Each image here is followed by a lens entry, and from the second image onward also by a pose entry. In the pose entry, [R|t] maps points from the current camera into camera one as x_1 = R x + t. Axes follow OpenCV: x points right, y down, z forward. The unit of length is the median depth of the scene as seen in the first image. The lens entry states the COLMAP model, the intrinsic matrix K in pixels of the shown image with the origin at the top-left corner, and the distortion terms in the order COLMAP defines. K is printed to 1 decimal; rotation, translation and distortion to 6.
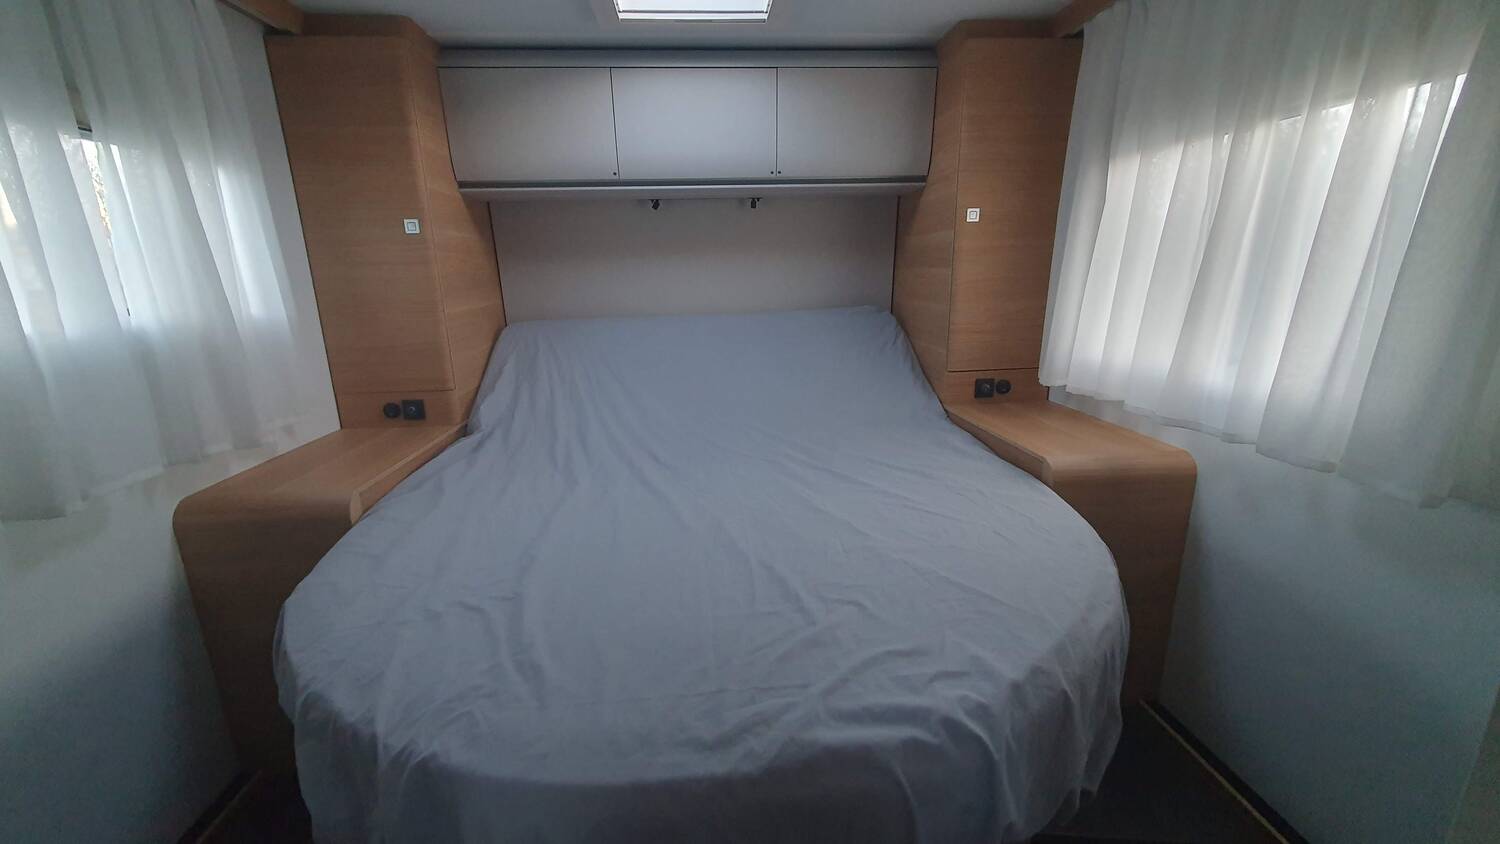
lens RADIAL K [[591.3, 0, 745.7], [0, 591.3, 420.1], [0, 0, 1]] dist [0.002936, -0.000288]
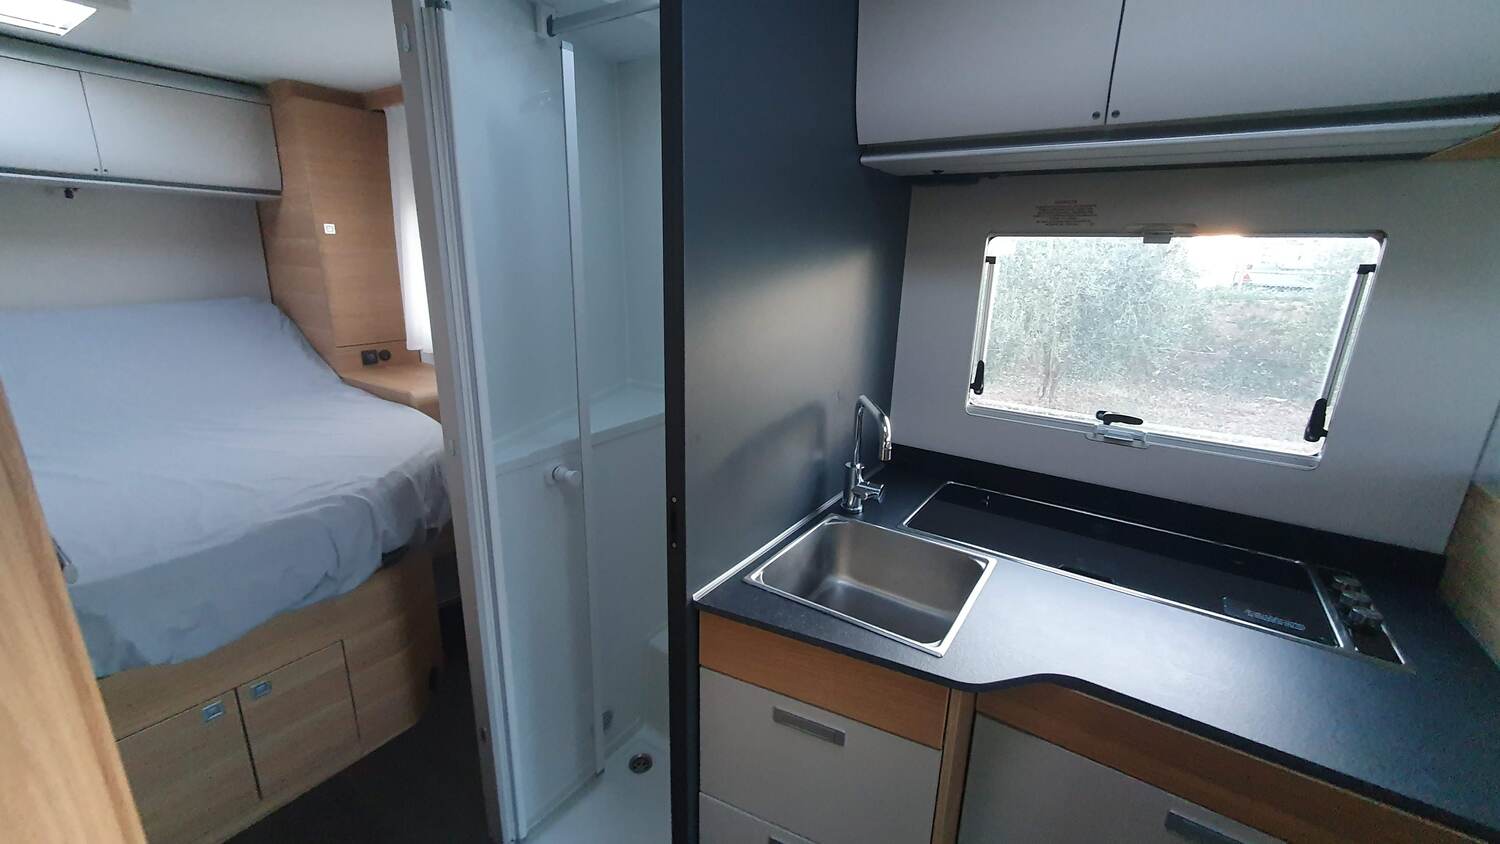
lens RADIAL K [[591.3, 0, 748.5], [0, 591.3, 422.1], [0, 0, 1]] dist [0.002936, -0.000288]
pose [[0.623844, -0.176796, 0.761290, -0.116428], [0.157503, 0.982533, 0.099109, 0.095454], [-0.765514, 0.058077, 0.640793, -0.534417]]
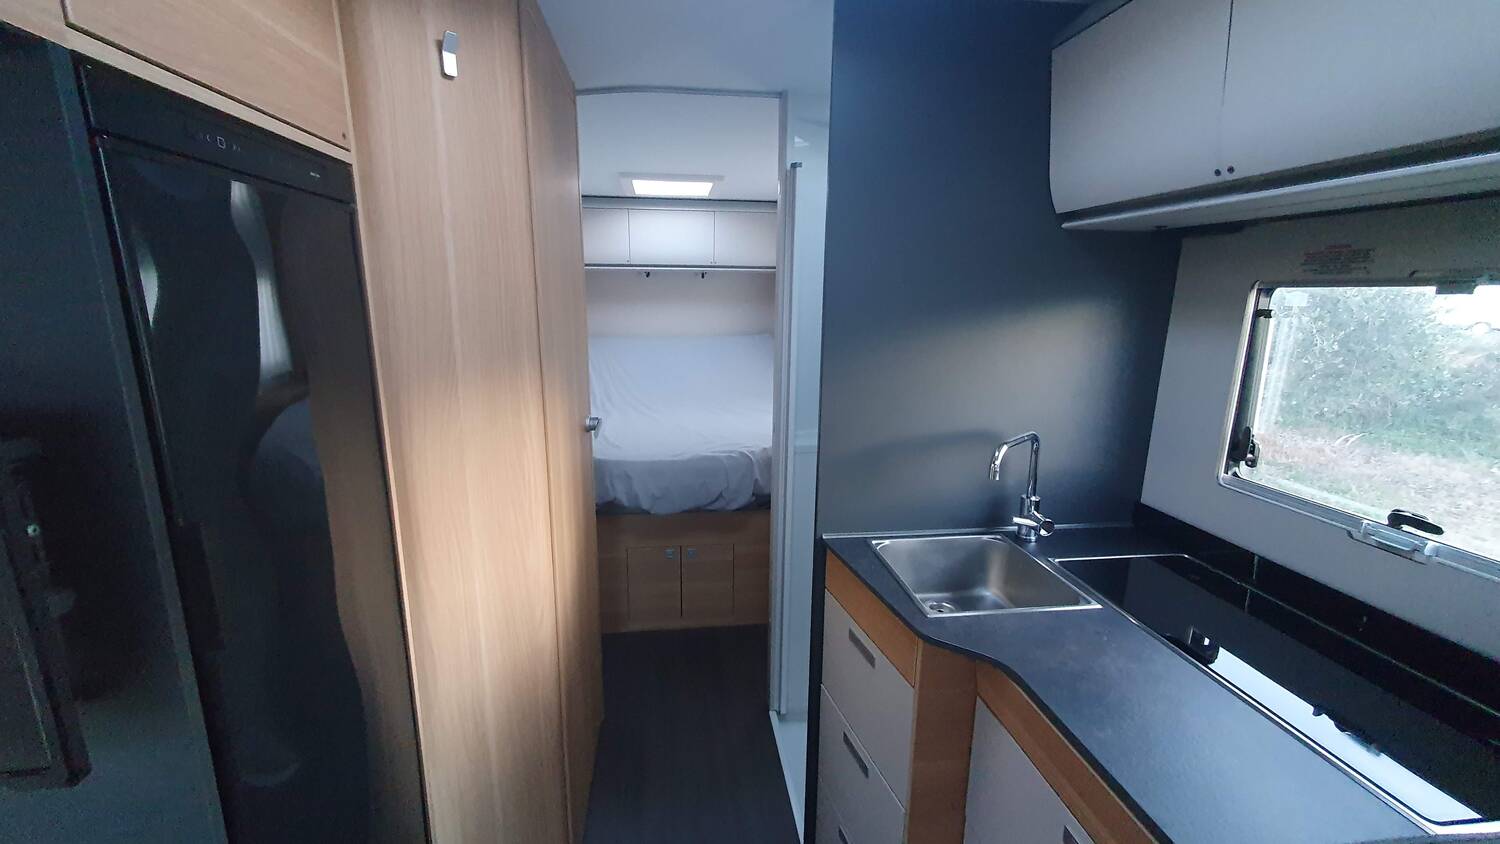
lens RADIAL K [[591.3, 0, 744.9], [0, 591.3, 426.2], [0, 0, 1]] dist [0.002936, -0.000288]
pose [[0.998404, 0.020074, 0.052781, 0.064432], [-0.018312, 0.999266, -0.033648, 0.170448], [-0.053418, 0.032628, 0.998039, -0.905010]]
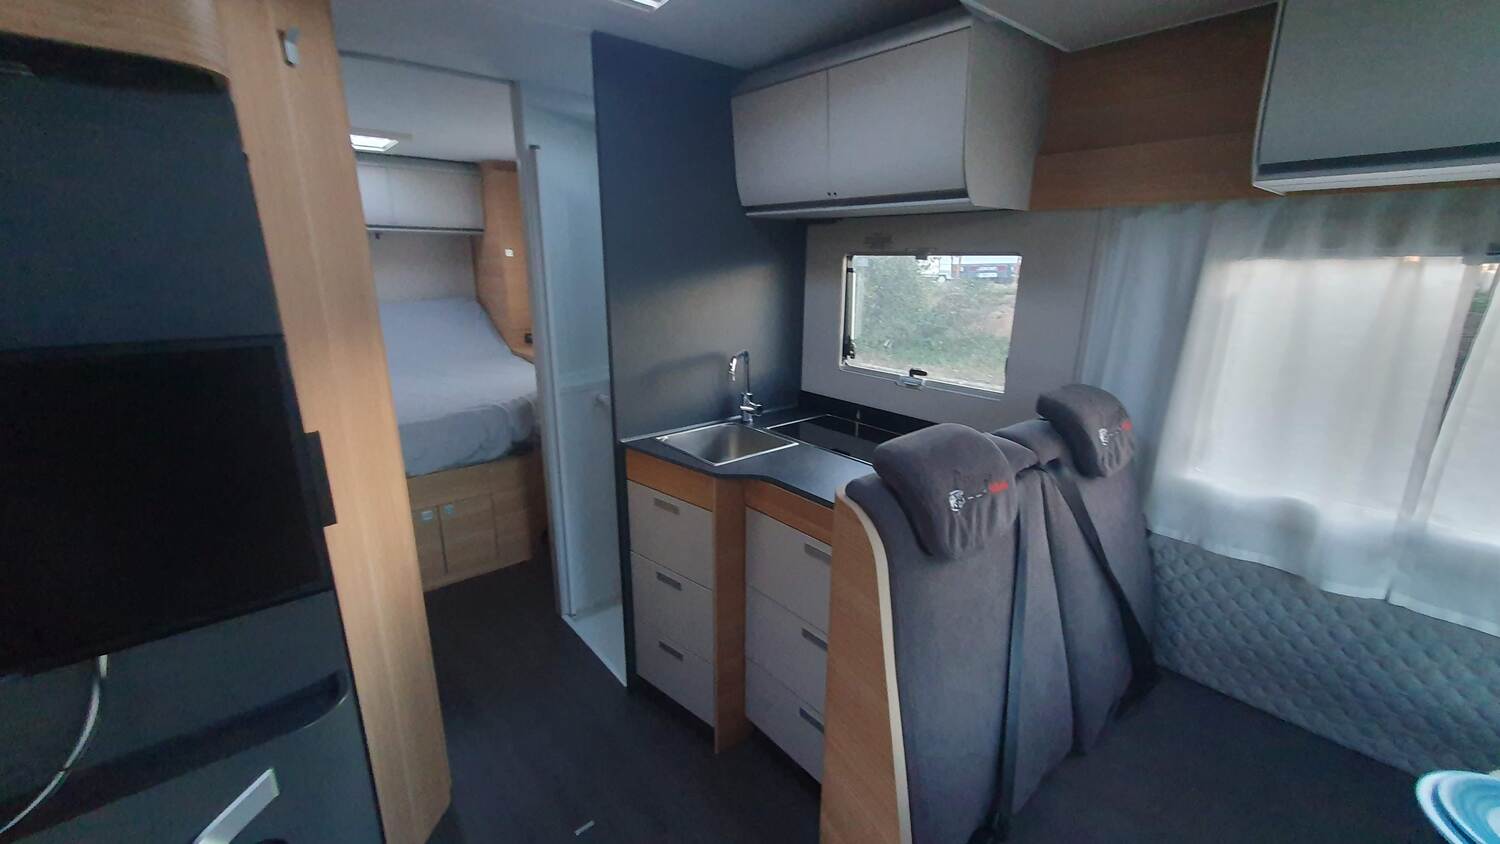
lens RADIAL K [[591.3, 0, 744.4], [0, 591.3, 430.1], [0, 0, 1]] dist [0.002936, -0.000288]
pose [[0.813714, -0.133303, 0.565773, -0.189928], [0.118375, 0.990954, 0.063230, 0.224259], [-0.569084, 0.015522, 0.822133, -1.110465]]
